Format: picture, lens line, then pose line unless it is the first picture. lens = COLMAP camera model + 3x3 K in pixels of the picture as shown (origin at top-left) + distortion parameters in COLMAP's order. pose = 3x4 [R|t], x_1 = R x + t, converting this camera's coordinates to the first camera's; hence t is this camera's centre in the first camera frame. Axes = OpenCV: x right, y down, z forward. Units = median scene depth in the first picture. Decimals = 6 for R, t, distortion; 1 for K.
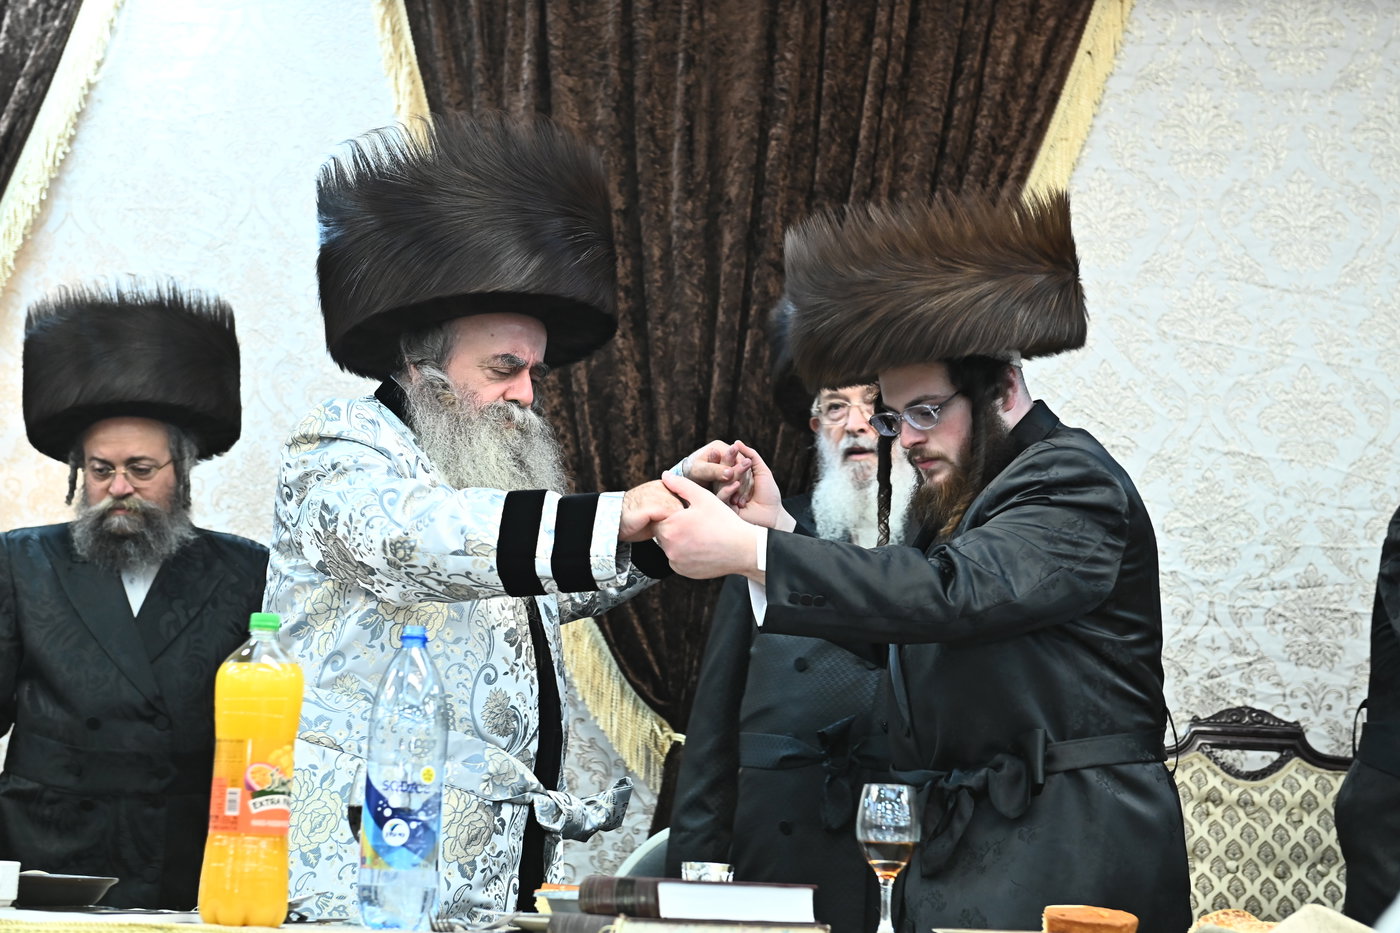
lens RADIAL K [[2751.4, 0, 705.8], [0, 2751.4, 460.7], [0, 0, 1]] dist [0.109921, 0.000000]
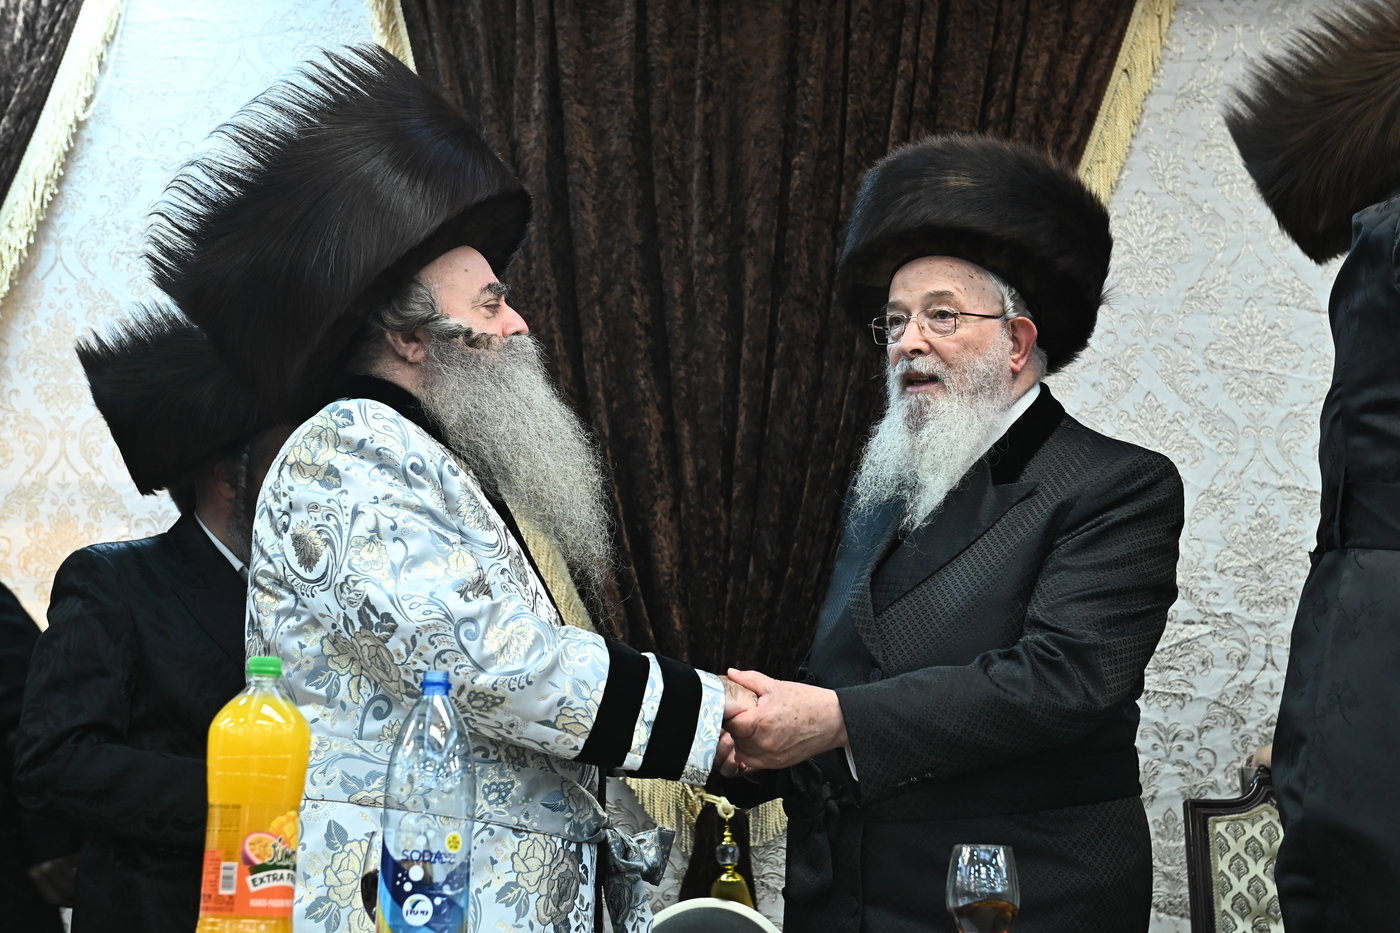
lens RADIAL K [[2590.5, 0, 706.2], [0, 2590.5, 474.9], [0, 0, 1]] dist [0.167796, 0.000000]
pose [[0.999847, -0.016551, 0.005733, -0.013865], [0.016684, 0.999575, -0.023917, 0.010960], [-0.005334, 0.024009, 0.999698, 0.101820]]
